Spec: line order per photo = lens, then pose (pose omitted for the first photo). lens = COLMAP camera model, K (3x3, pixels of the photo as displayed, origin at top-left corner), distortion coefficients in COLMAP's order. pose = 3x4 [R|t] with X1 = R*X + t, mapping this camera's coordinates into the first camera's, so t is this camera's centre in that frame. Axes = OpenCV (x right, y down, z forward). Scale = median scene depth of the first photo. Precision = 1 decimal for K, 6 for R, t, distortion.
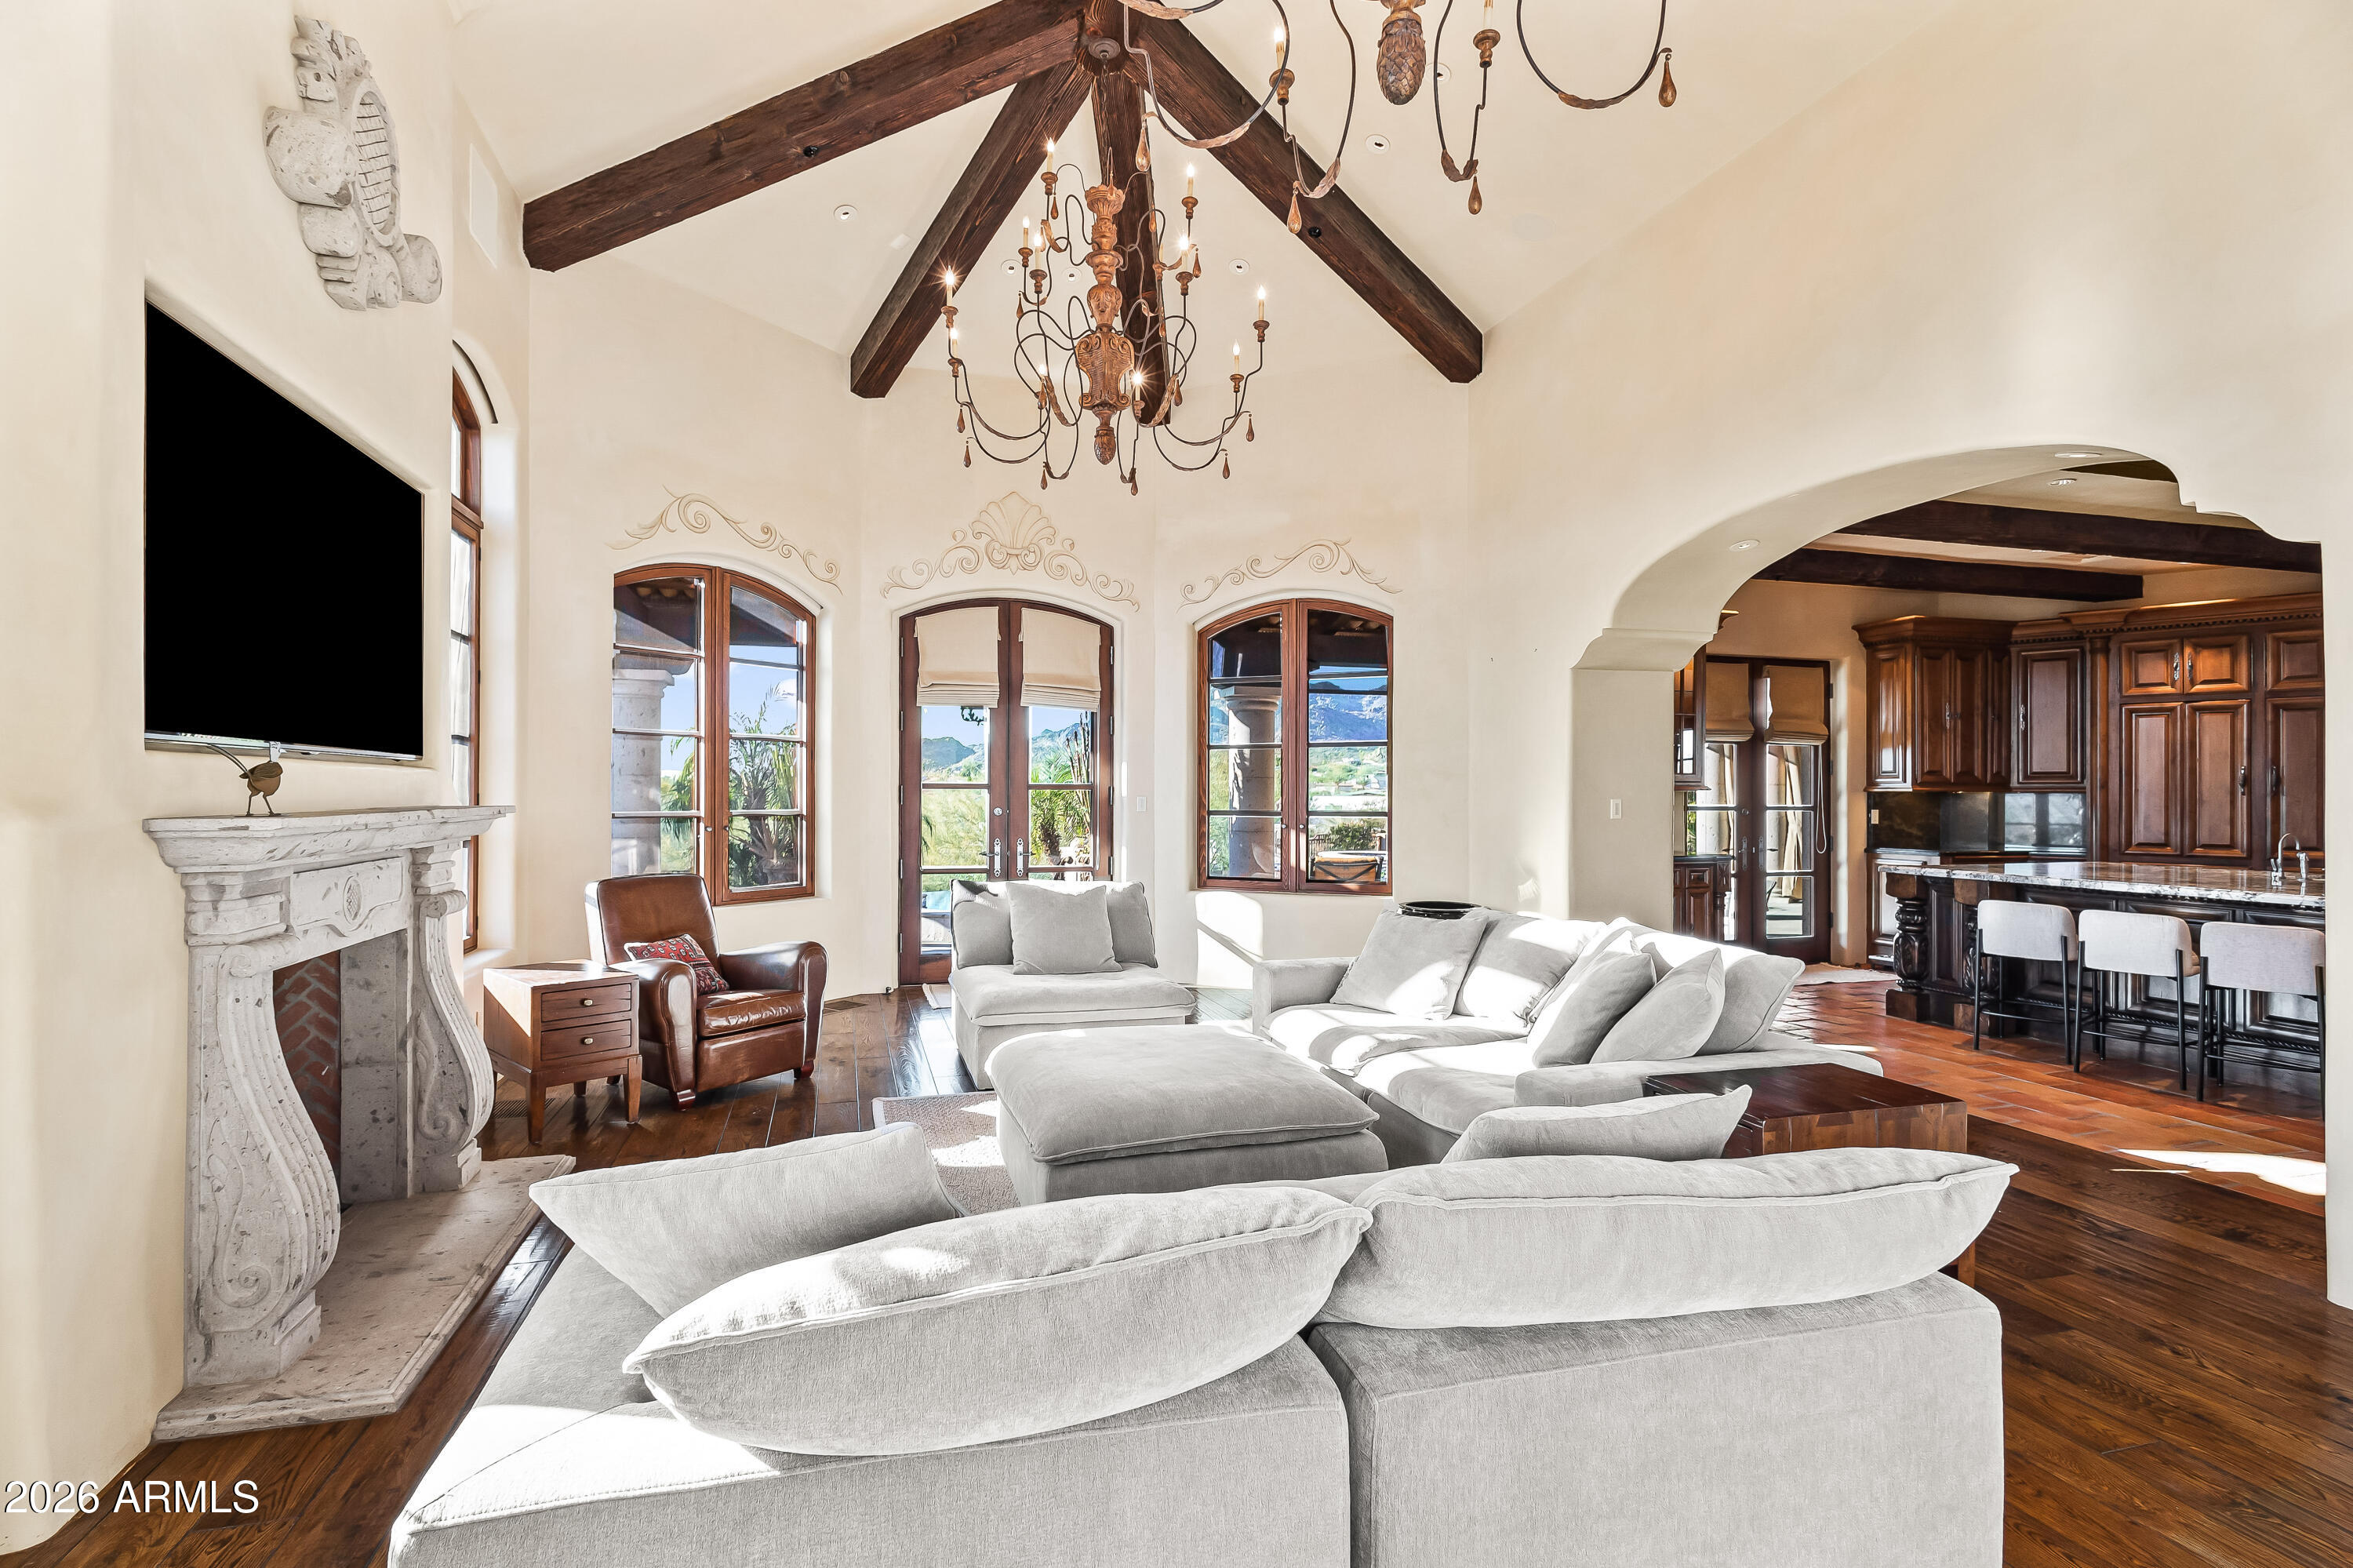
lens RADIAL K [[1113.9, 0, 1161.5], [0, 1113.9, 791.2], [0, 0, 1]] dist [0.006149, 0.000351]
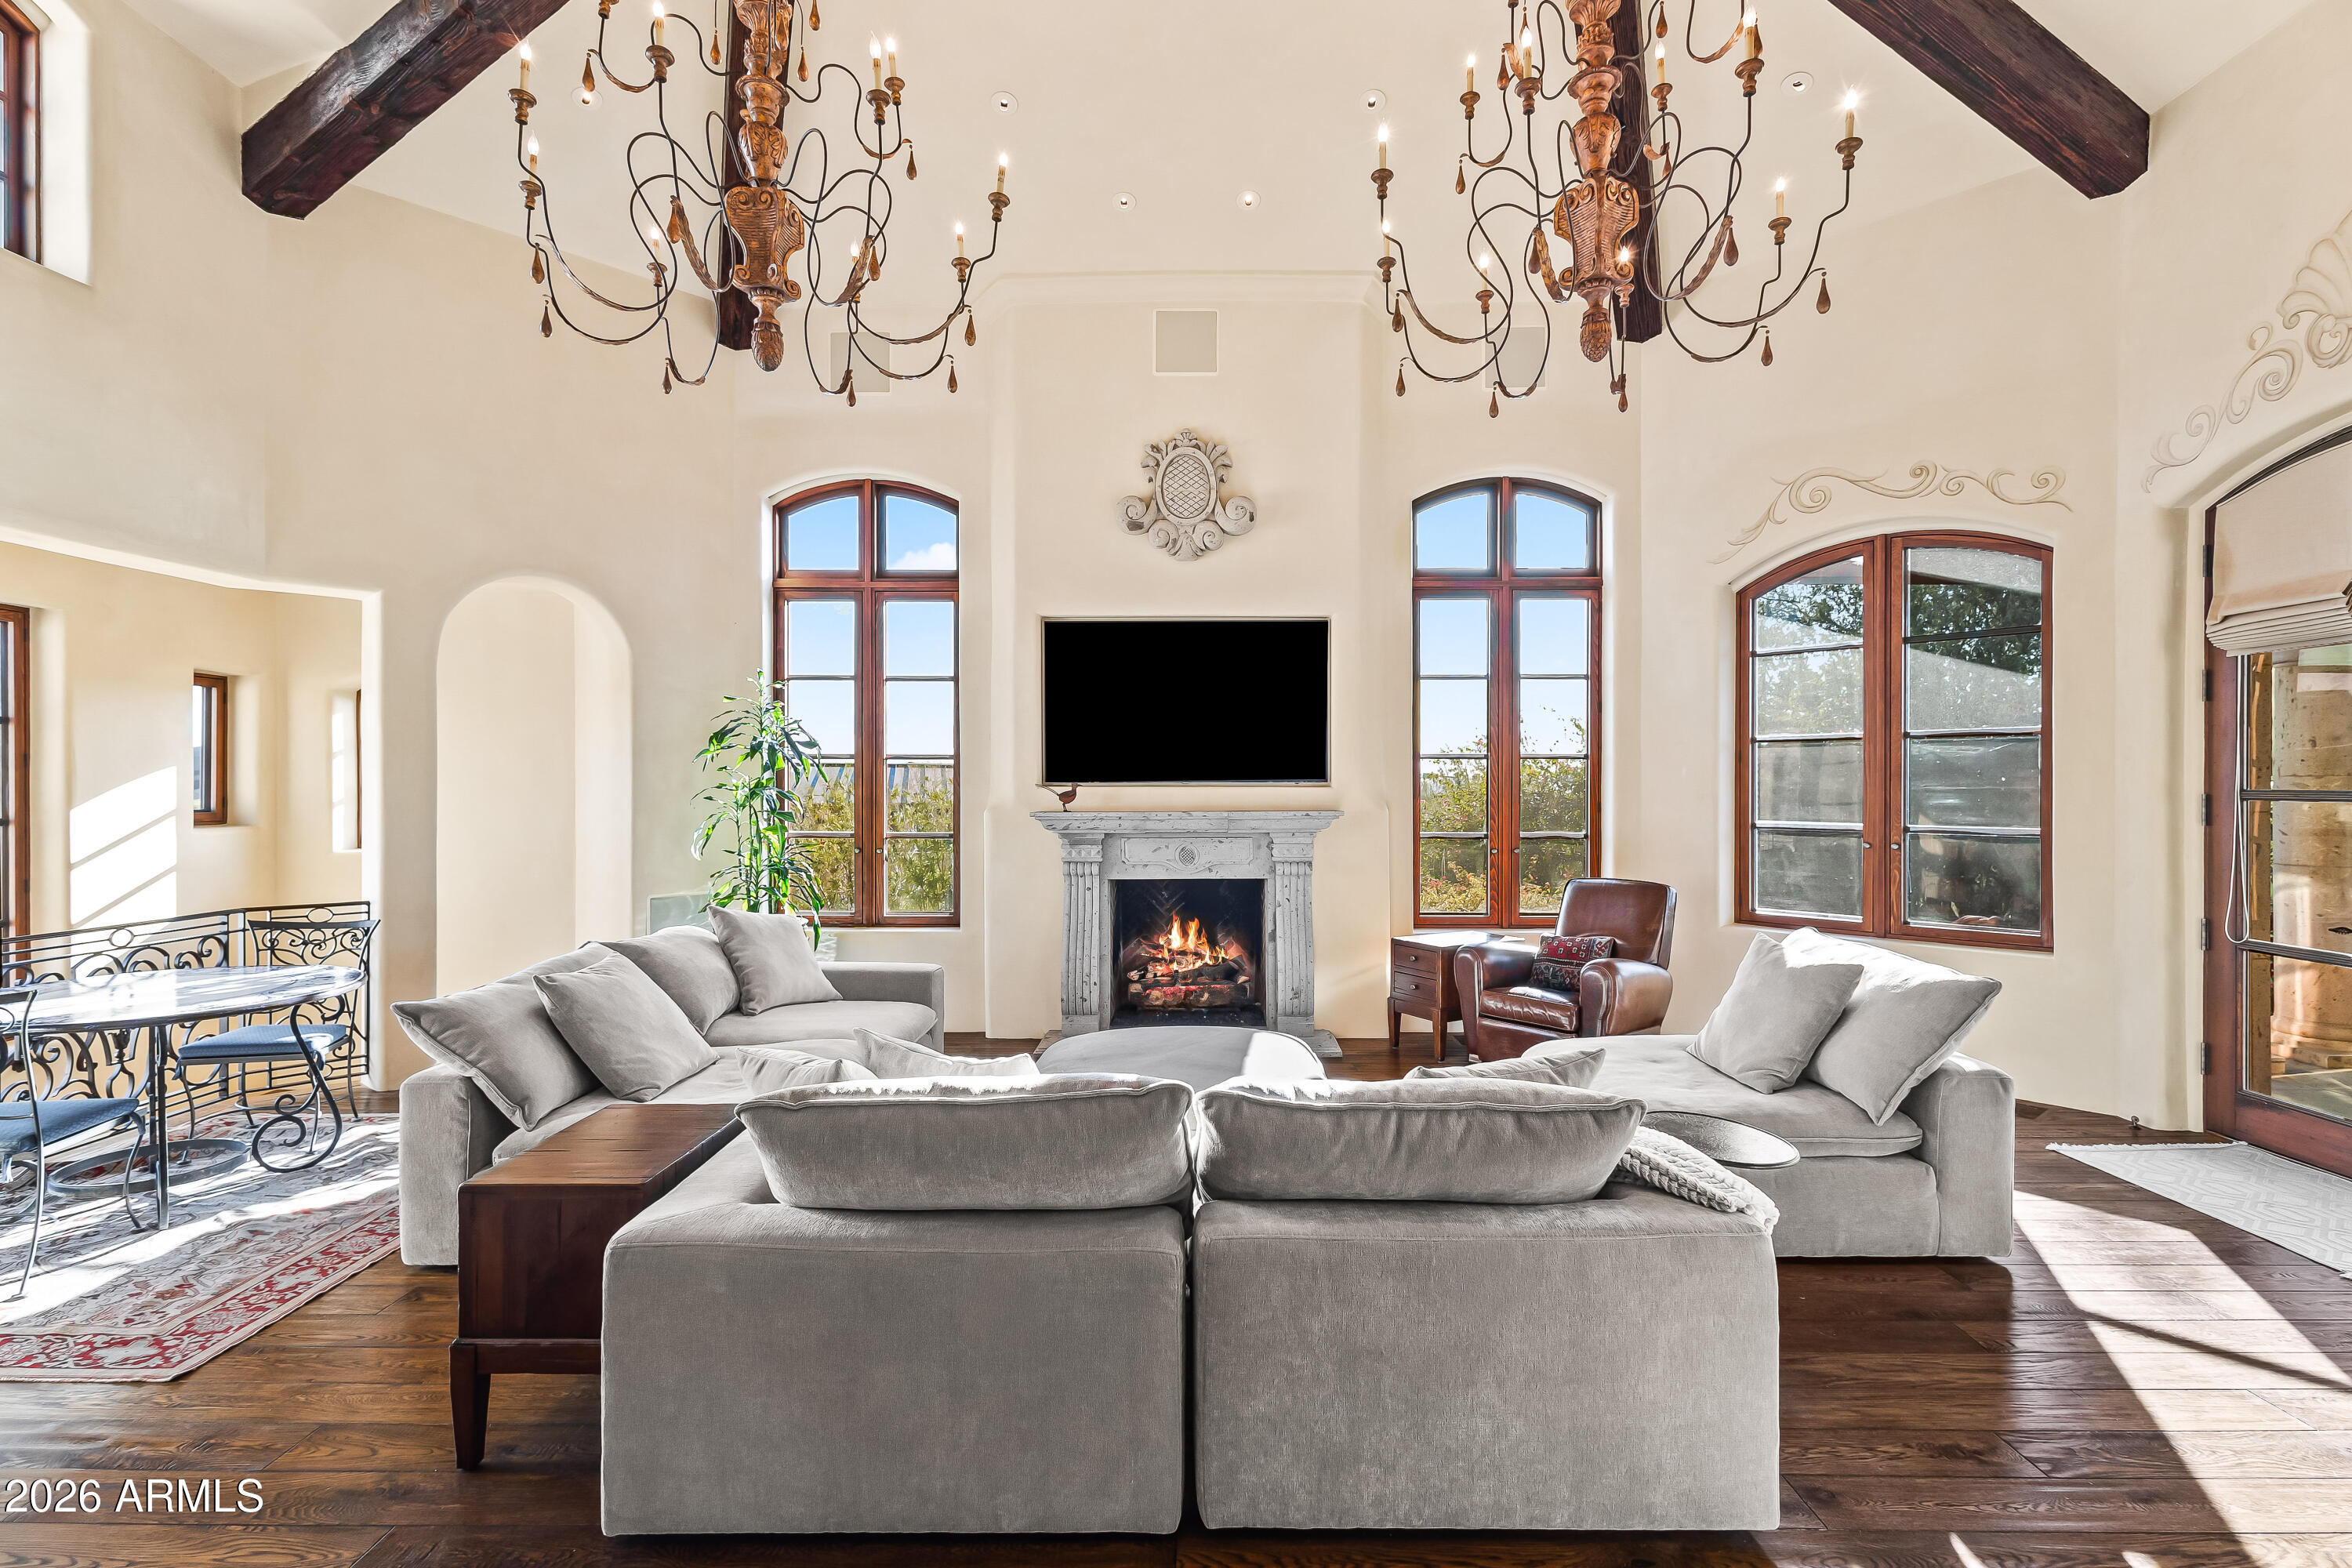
lens RADIAL K [[1113.4, 0, 1169.9], [0, 1113.4, 791.9], [0, 0, 1]] dist [0.006149, 0.000351]
pose [[-0.292302, -0.002263, -0.956323, 0.491548], [-0.001804, 0.999997, -0.001815, -0.006742], [0.956324, 0.001195, -0.292305, 0.652048]]
